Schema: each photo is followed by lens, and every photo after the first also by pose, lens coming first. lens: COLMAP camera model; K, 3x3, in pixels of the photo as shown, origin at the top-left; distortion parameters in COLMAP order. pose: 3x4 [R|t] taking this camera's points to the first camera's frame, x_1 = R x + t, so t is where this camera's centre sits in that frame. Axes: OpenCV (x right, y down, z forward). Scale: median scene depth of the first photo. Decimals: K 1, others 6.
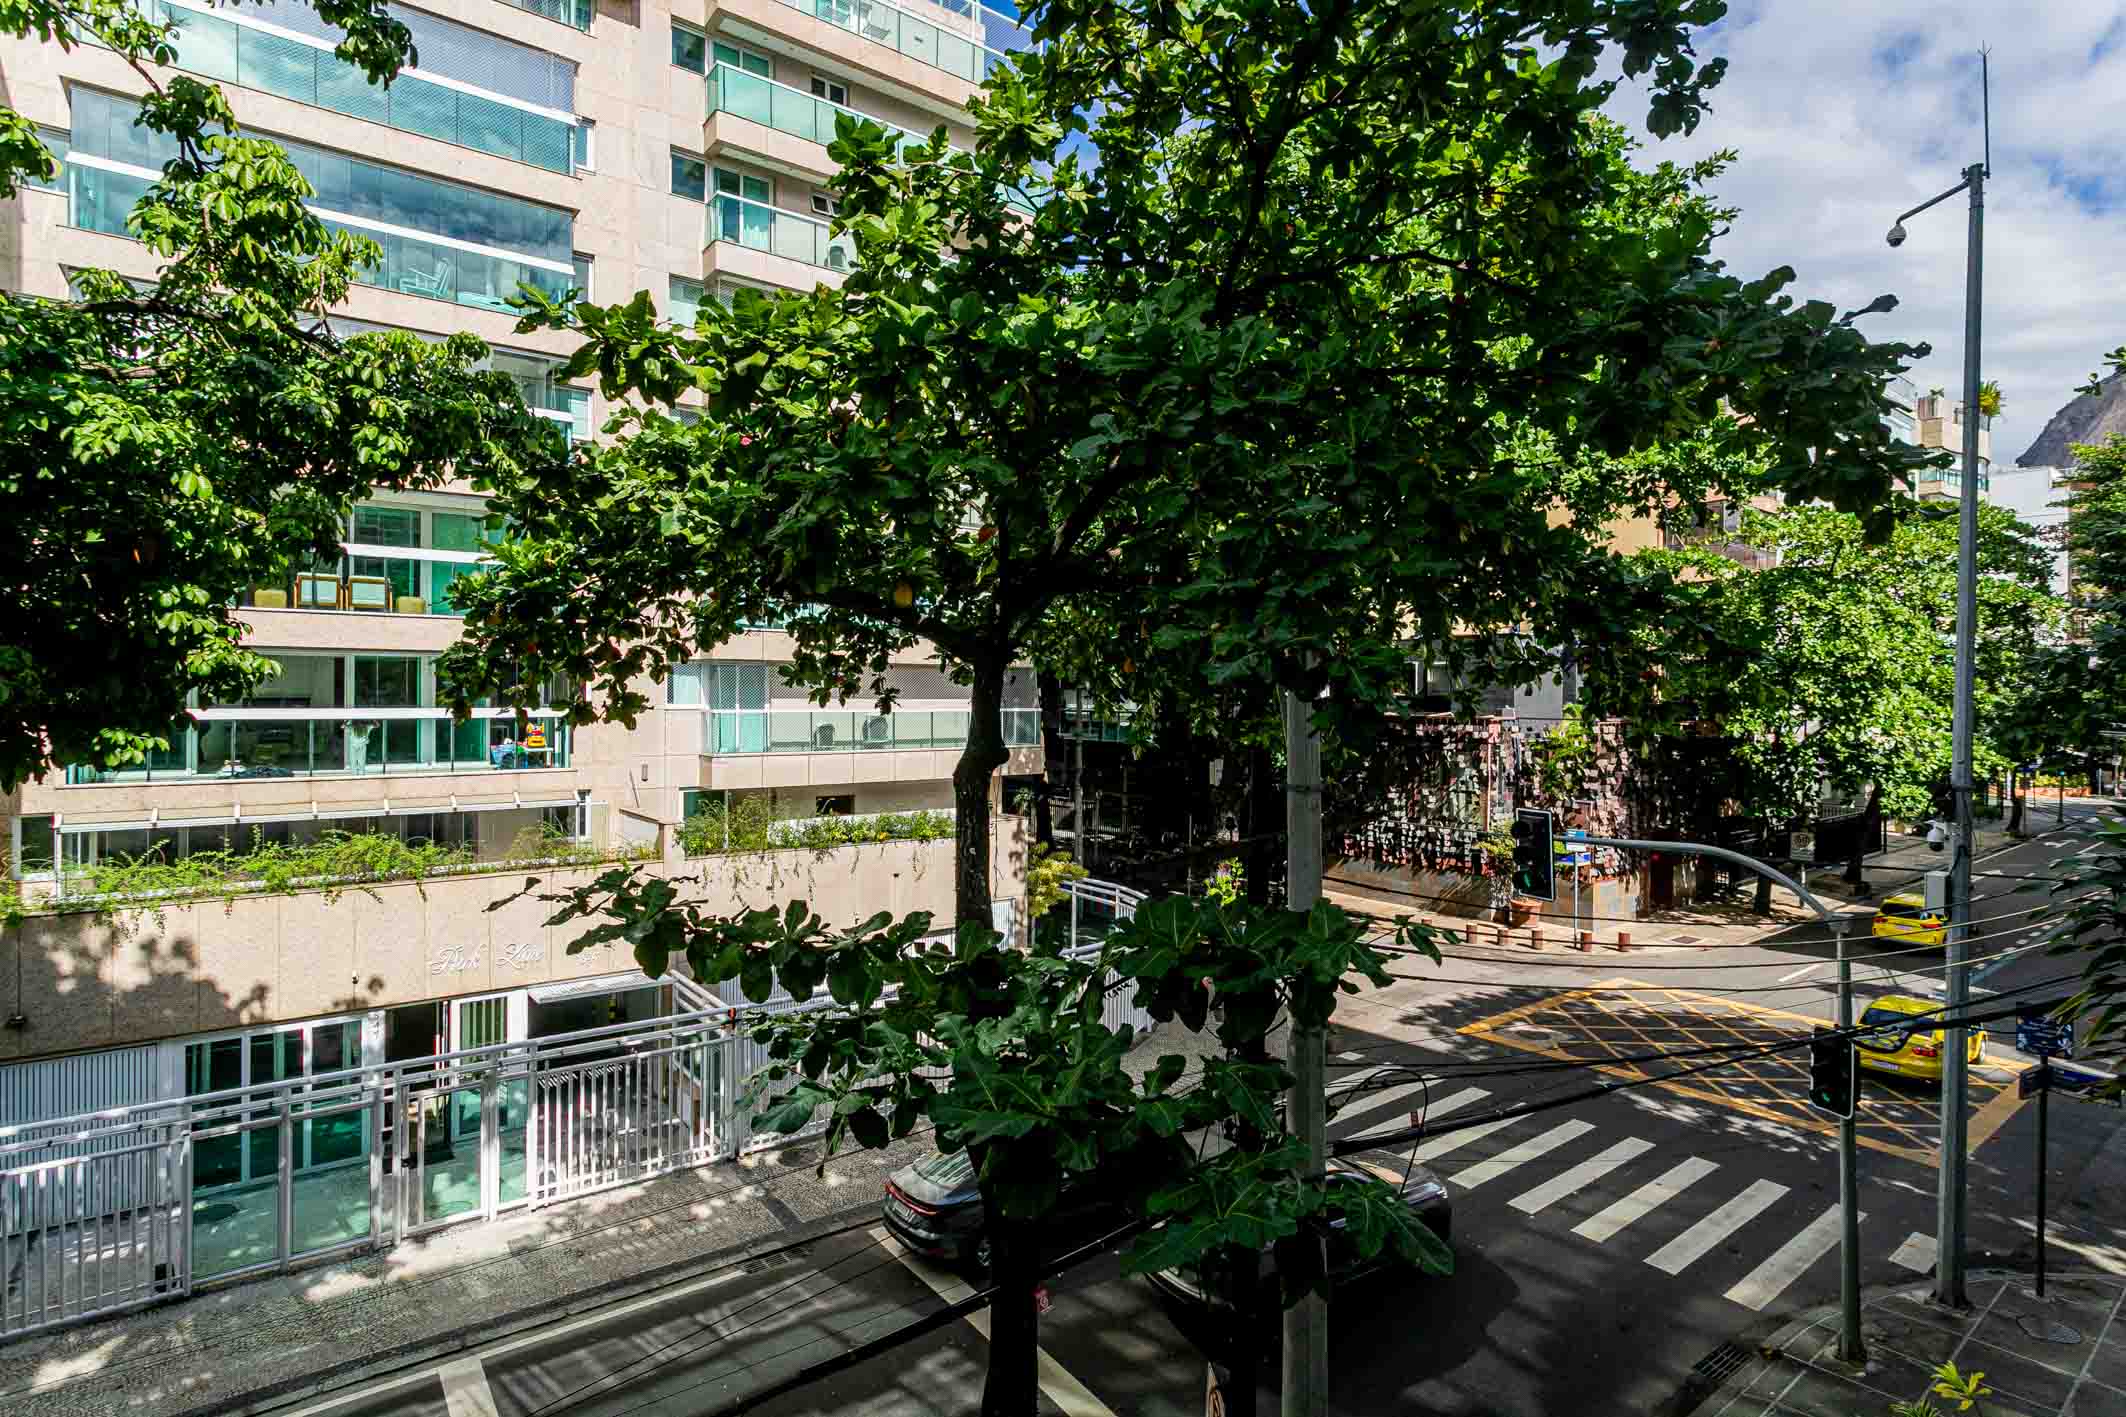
lens RADIAL K [[1051.9, 0, 1063.0], [0, 1051.9, 708.5], [0, 0, 1]] dist [-0.013899, 0.000321]
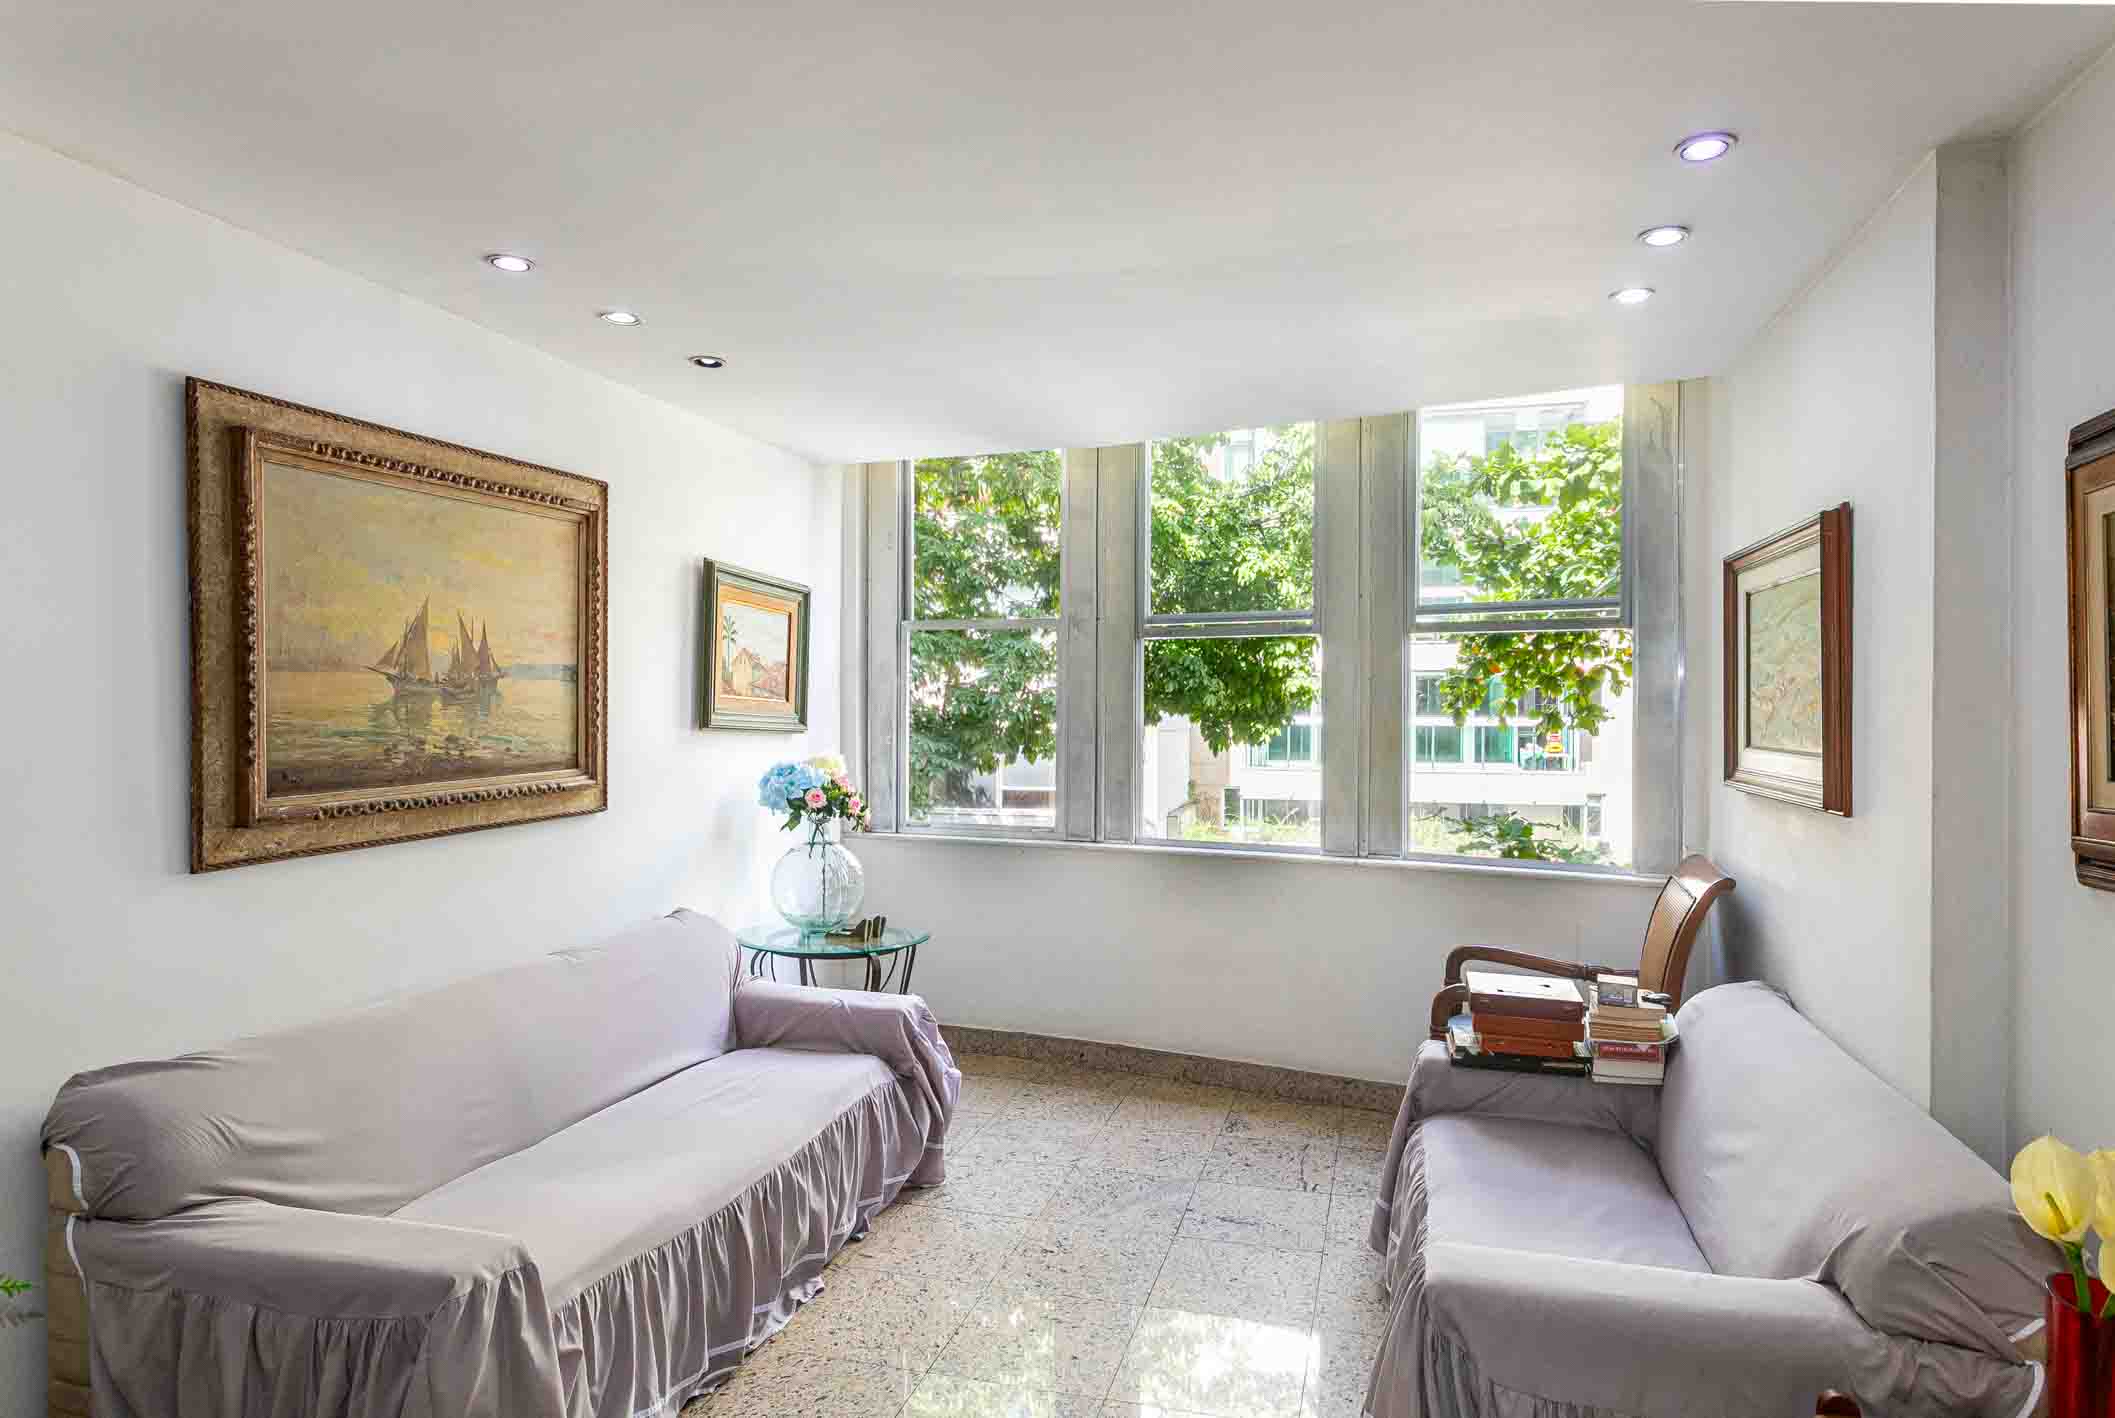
lens RADIAL K [[1174.7, 0, 1094.6], [0, 1174.7, 702.6], [0, 0, 1]] dist [0.004288, 0.001912]
pose [[0.617363, -0.004982, -0.786662, 0.295487], [-0.011880, 0.999807, -0.015655, 0.011095], [0.786589, 0.019010, 0.617185, -0.274288]]
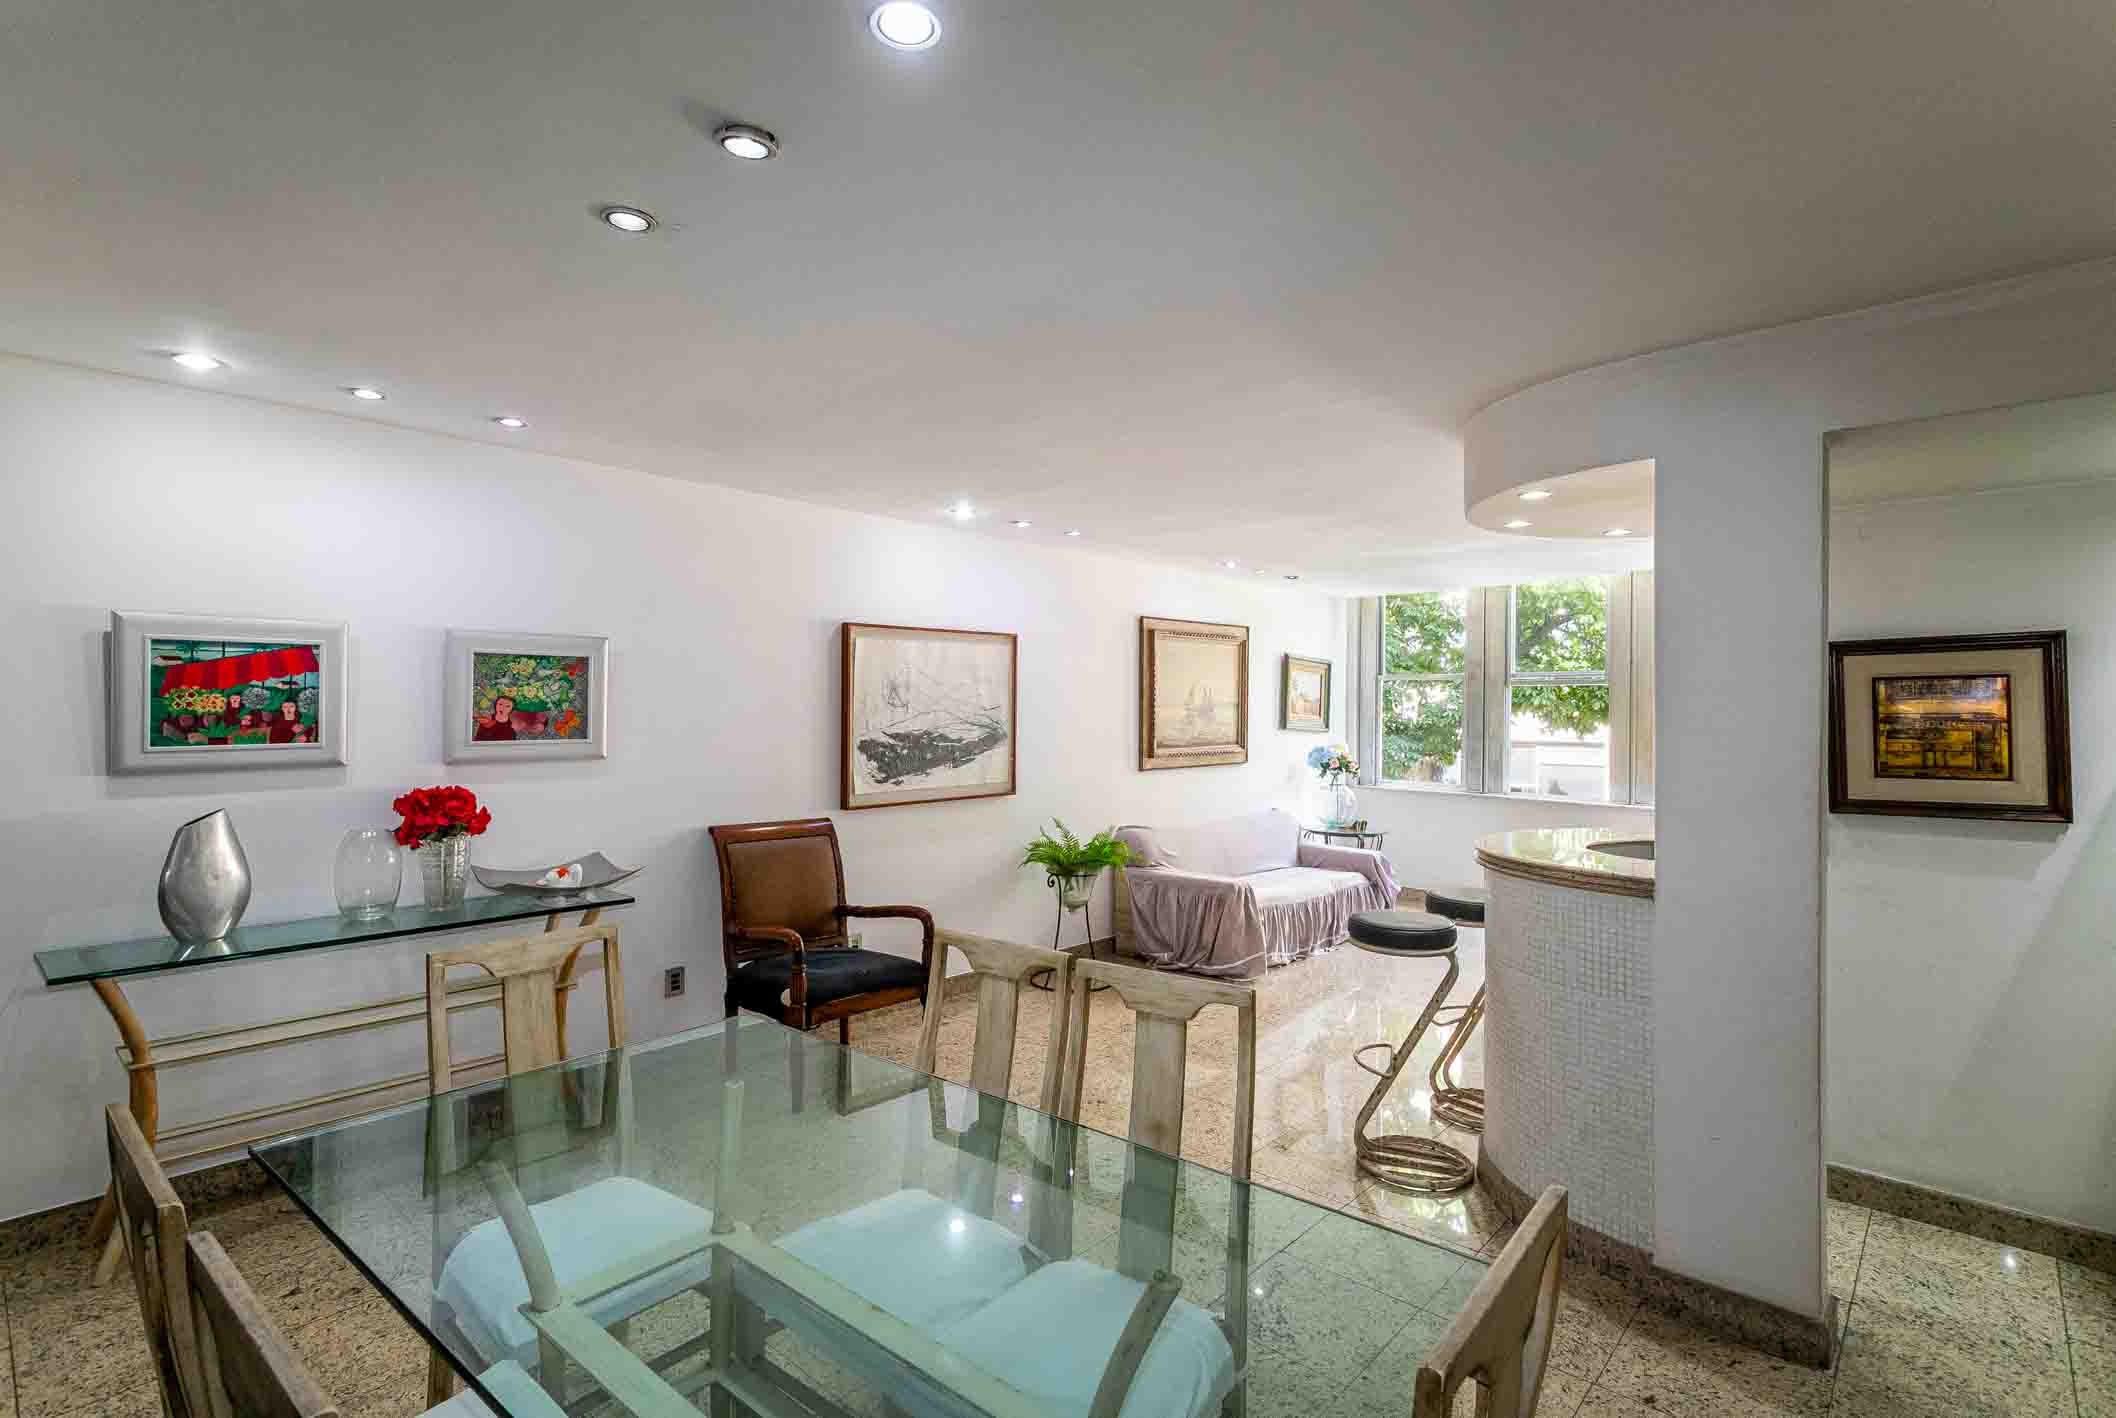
lens RADIAL K [[1025.5, 0, 1058.0], [0, 1025.5, 709.0], [0, 0, 1]] dist [-0.000930, 0.000002]
pose [[0.180717, -0.003710, -0.983528, 0.589917], [-0.025506, 0.999639, -0.008458, 0.010904], [0.983204, 0.026615, 0.180557, -0.420064]]
